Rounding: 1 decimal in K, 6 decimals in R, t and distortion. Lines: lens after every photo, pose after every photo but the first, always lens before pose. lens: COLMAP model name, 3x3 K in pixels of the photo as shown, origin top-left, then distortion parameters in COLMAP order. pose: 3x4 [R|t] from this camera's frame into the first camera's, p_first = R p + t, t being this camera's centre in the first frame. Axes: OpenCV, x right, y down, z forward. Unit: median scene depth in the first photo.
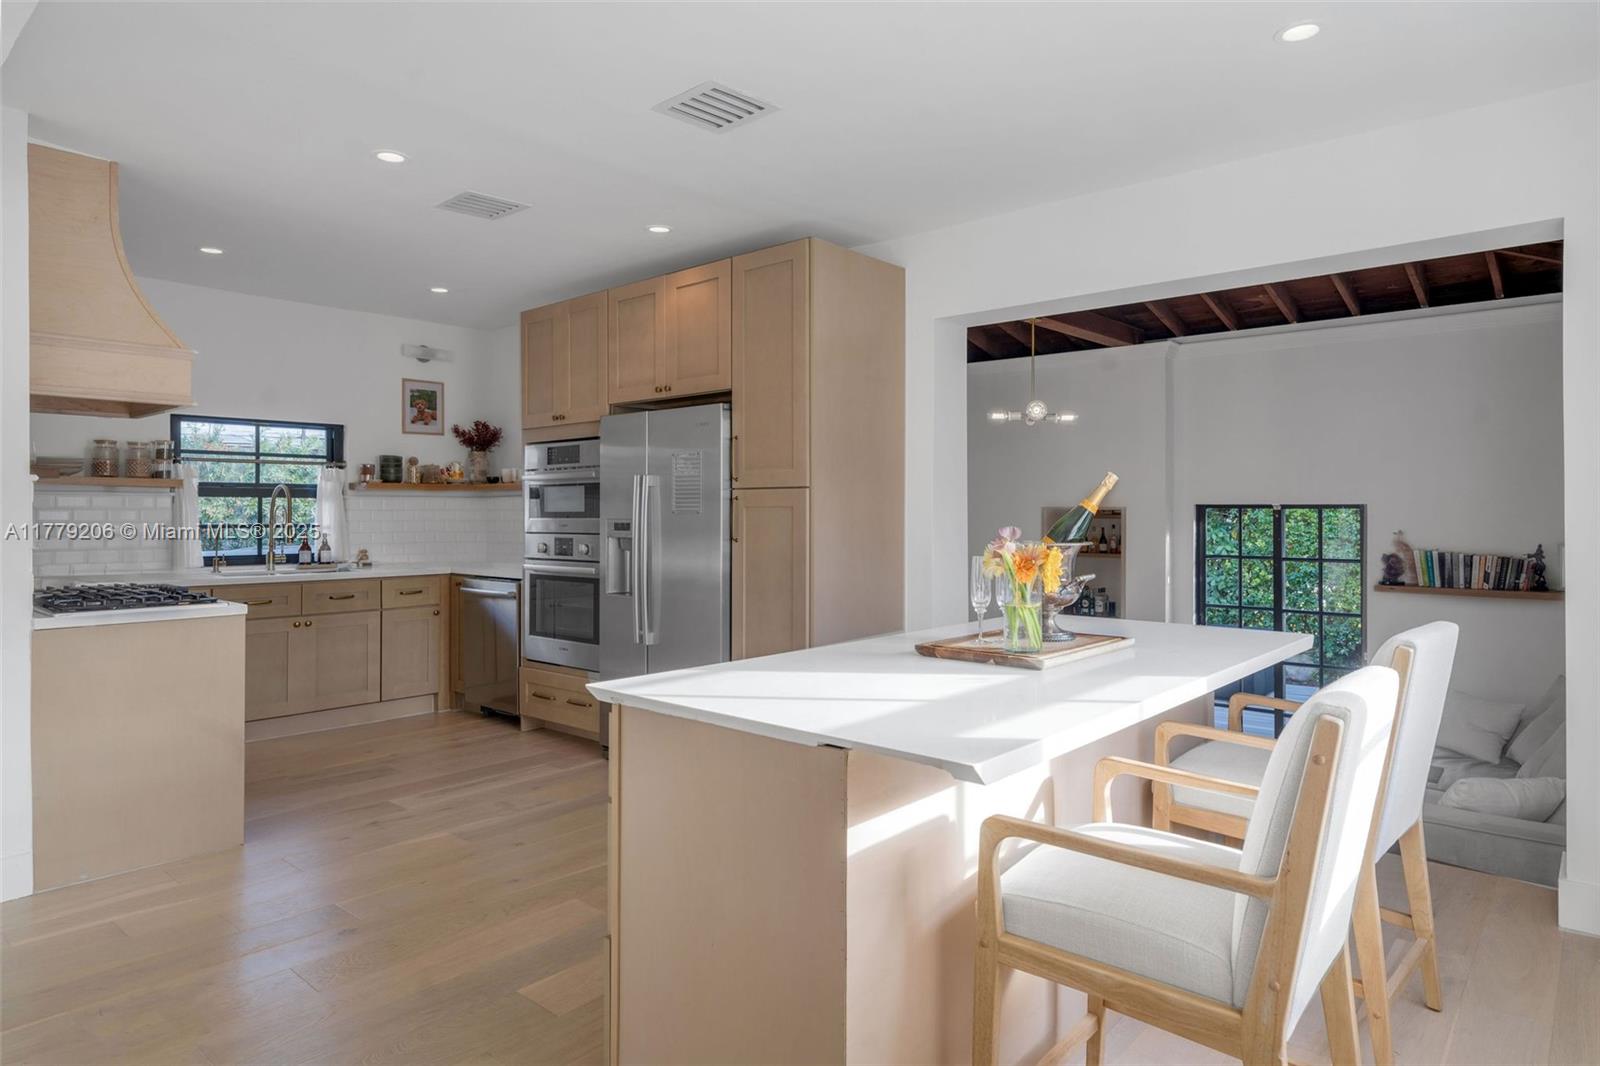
lens RADIAL K [[953.3, 0, 798.0], [0, 953.3, 518.0], [0, 0, 1]] dist [0.008843, 0.000341]
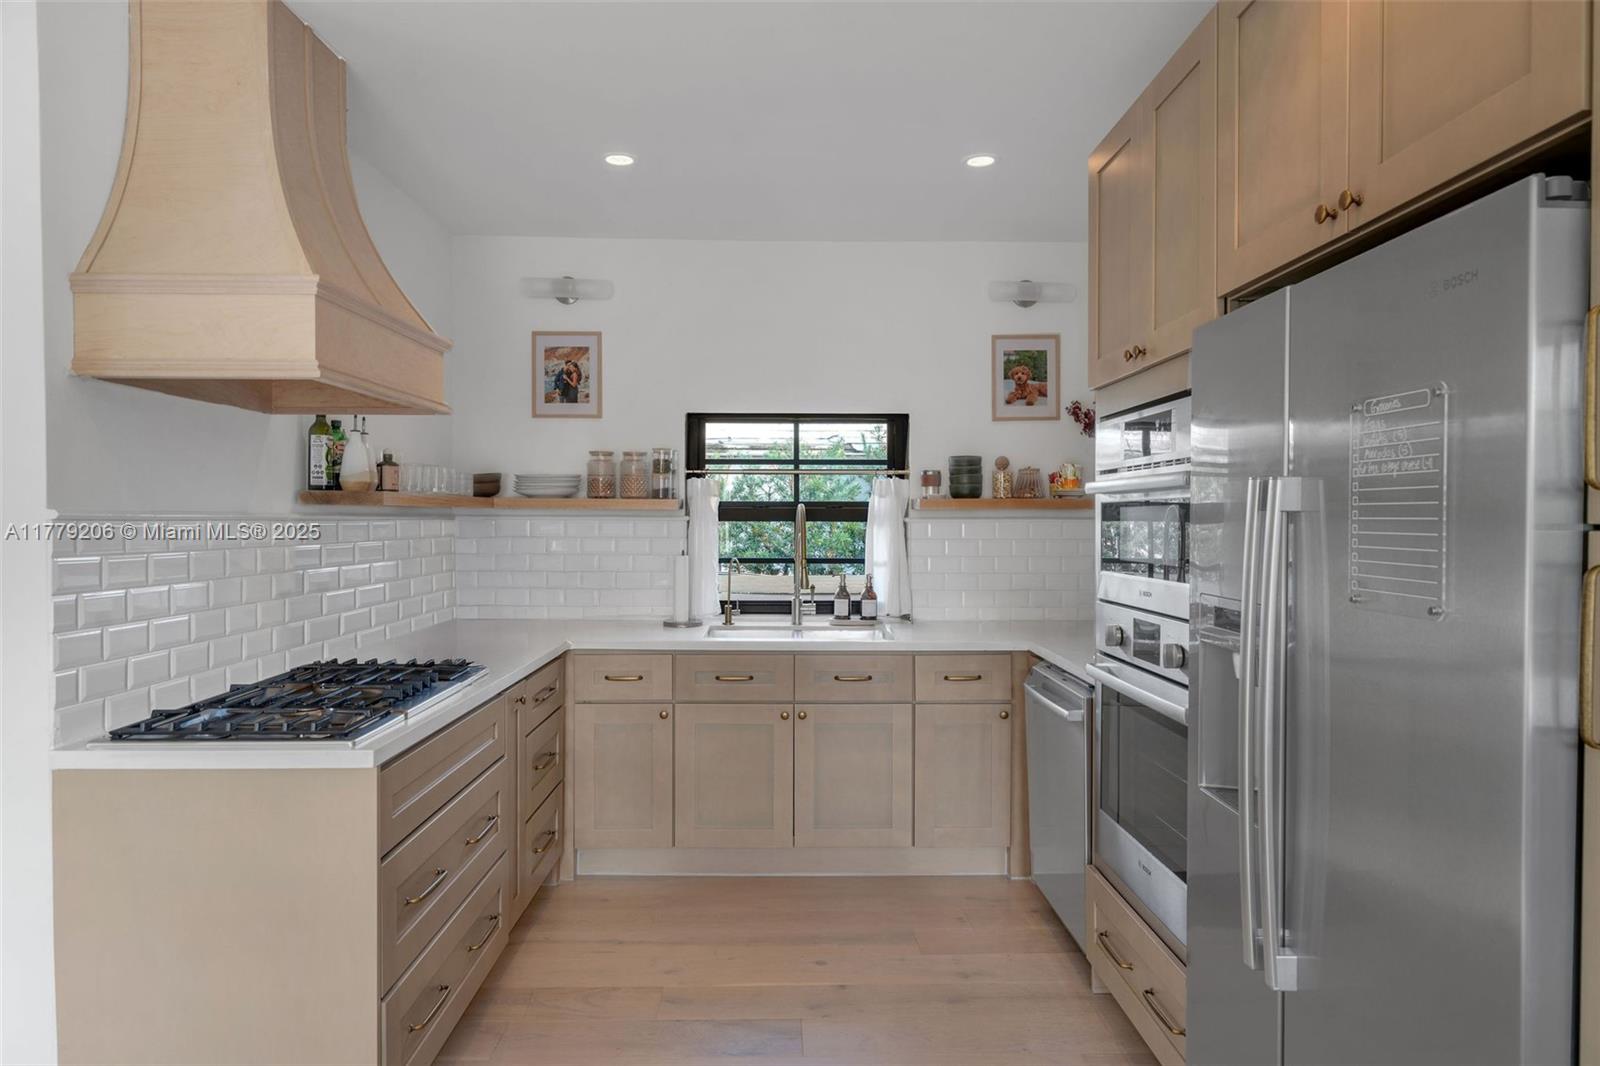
lens RADIAL K [[953.3, 0, 815.2], [0, 953.3, 511.4], [0, 0, 1]] dist [0.008843, 0.000341]
pose [[0.668912, -0.000809, -0.743341, -0.015463], [-0.008172, 0.999931, -0.008442, -0.022616], [0.743297, 0.011721, 0.668859, 0.520291]]
